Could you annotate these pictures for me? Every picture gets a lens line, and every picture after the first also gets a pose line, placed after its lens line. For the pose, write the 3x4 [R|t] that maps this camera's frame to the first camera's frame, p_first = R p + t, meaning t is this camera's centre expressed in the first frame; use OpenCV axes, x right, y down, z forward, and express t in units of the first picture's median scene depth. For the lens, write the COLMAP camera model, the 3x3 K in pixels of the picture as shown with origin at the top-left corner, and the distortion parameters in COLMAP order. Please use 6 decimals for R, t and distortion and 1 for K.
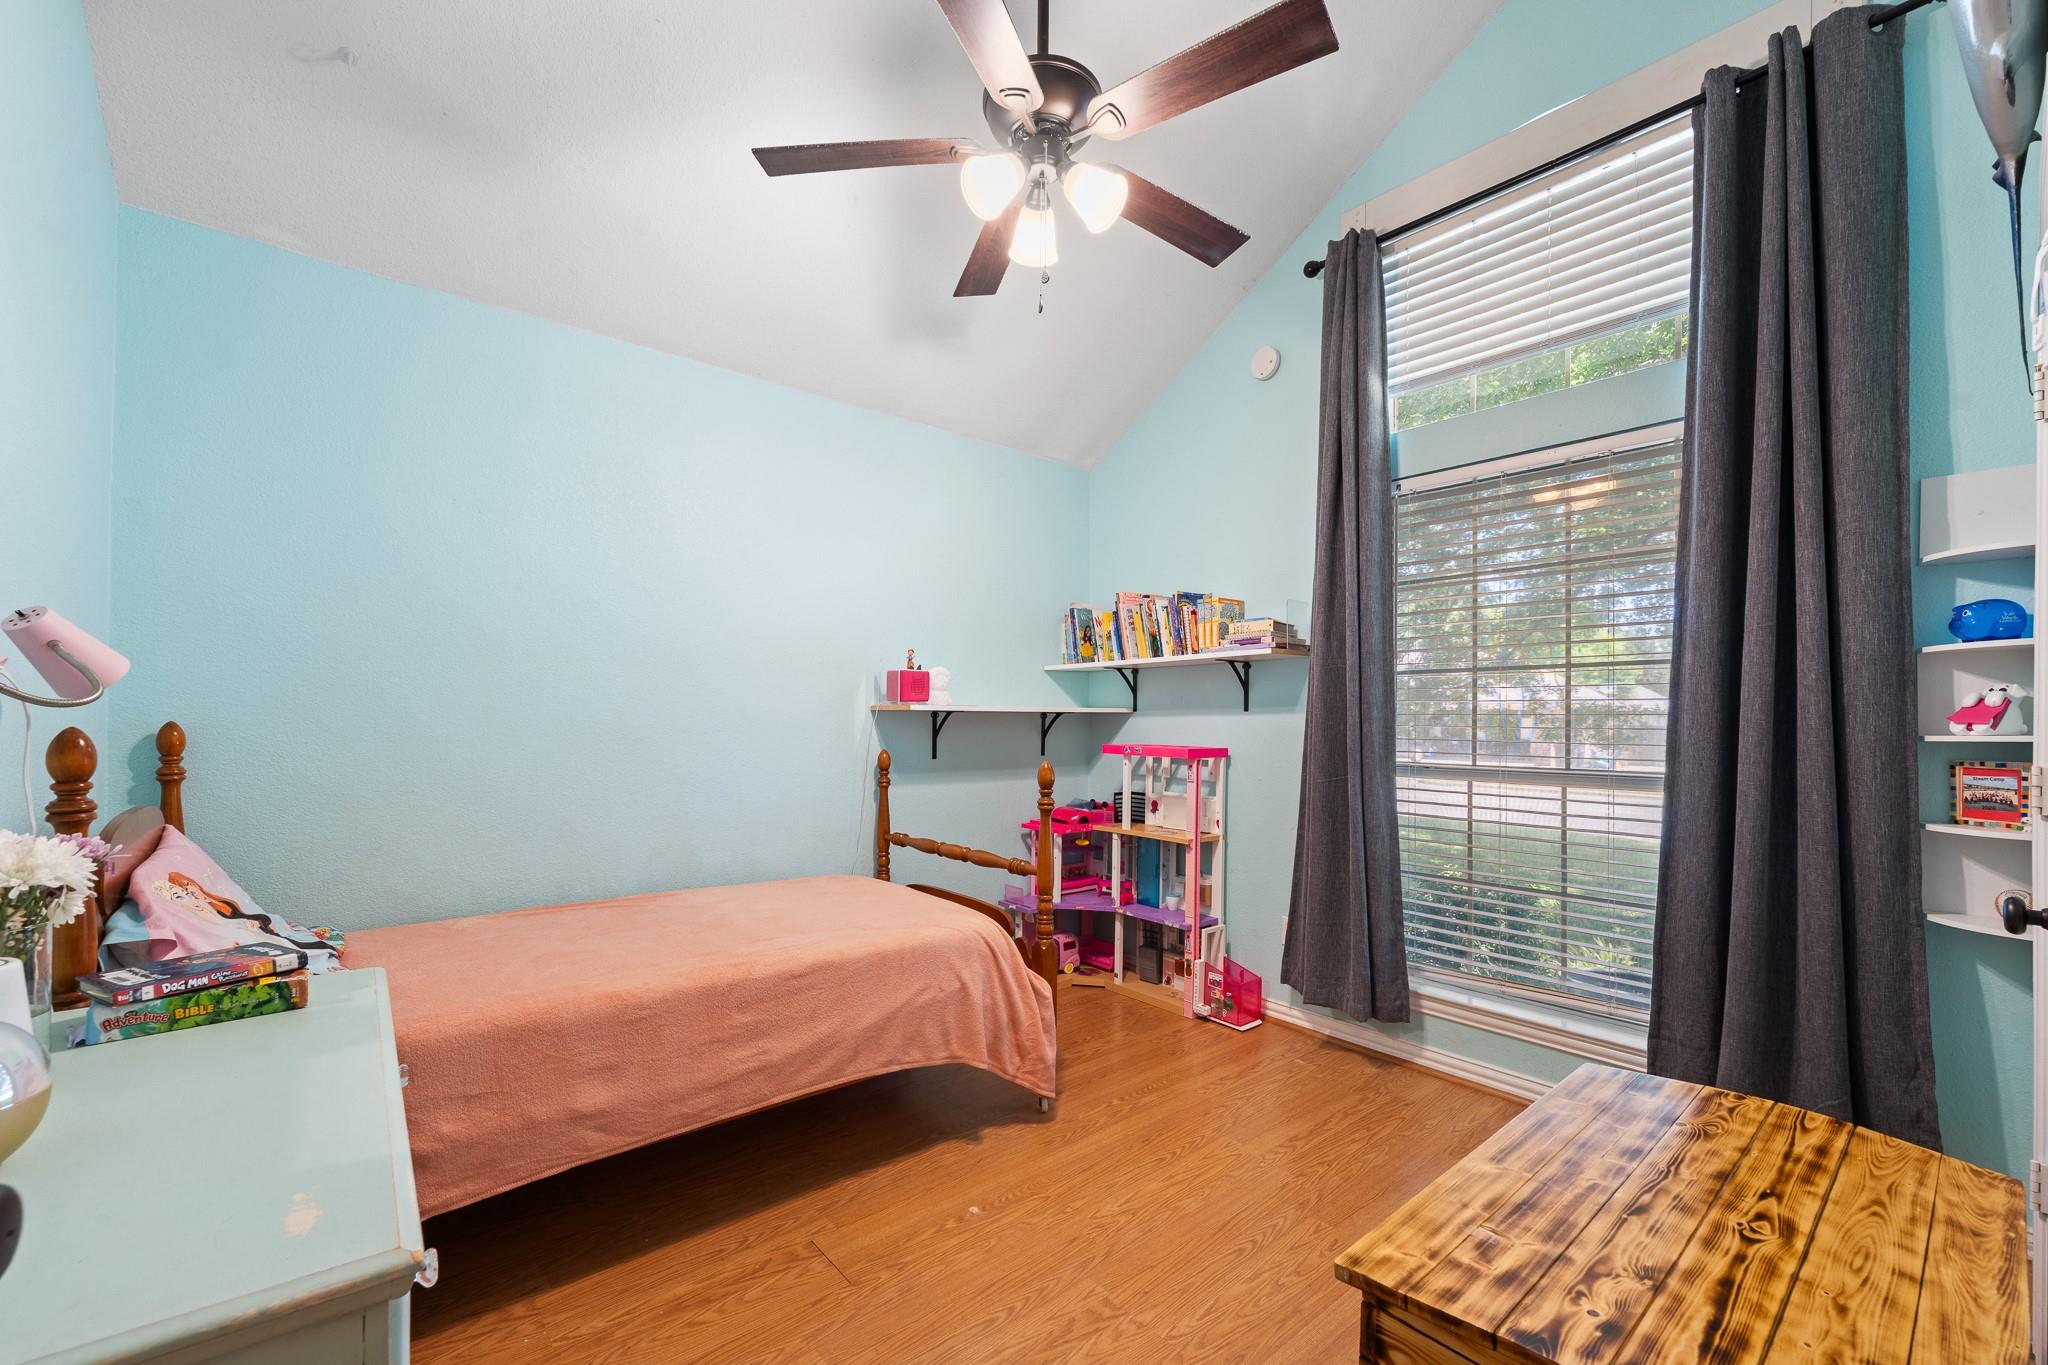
lens RADIAL K [[834.6, 0, 1026.3], [0, 834.6, 707.4], [0, 0, 1]] dist [-0.002586, -0.000290]
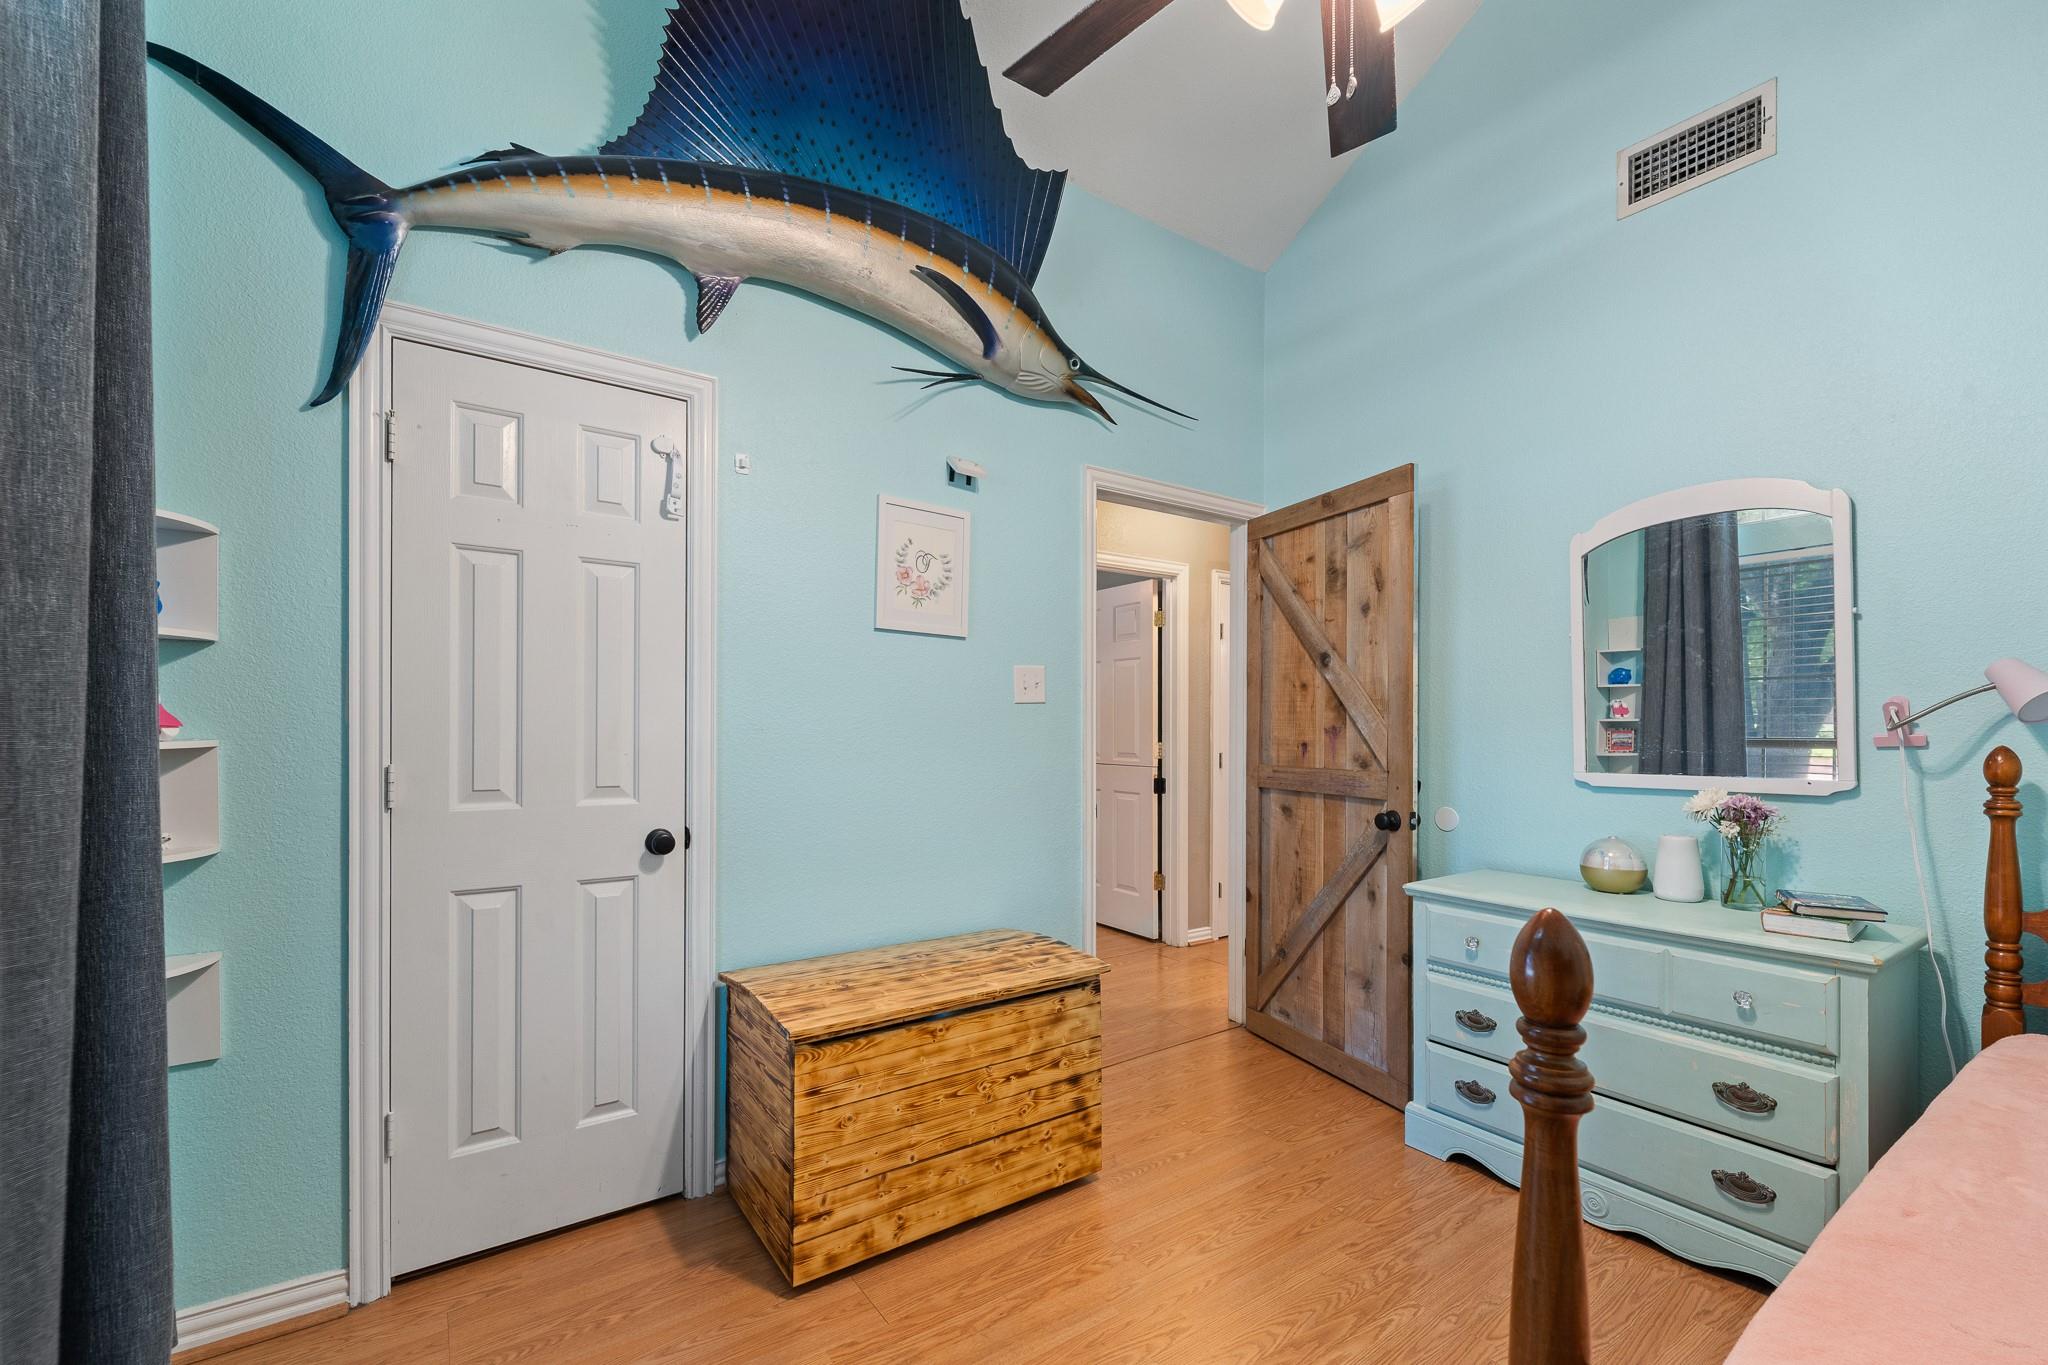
lens RADIAL K [[831.3, 0, 1025.4], [0, 831.3, 723.2], [0, 0, 1]] dist [-0.000871, -0.000087]
pose [[-0.995901, -0.008521, 0.090049, 0.375086], [-0.009858, 0.999847, -0.014415, 0.027539], [-0.089913, -0.015244, -0.995833, 3.085587]]
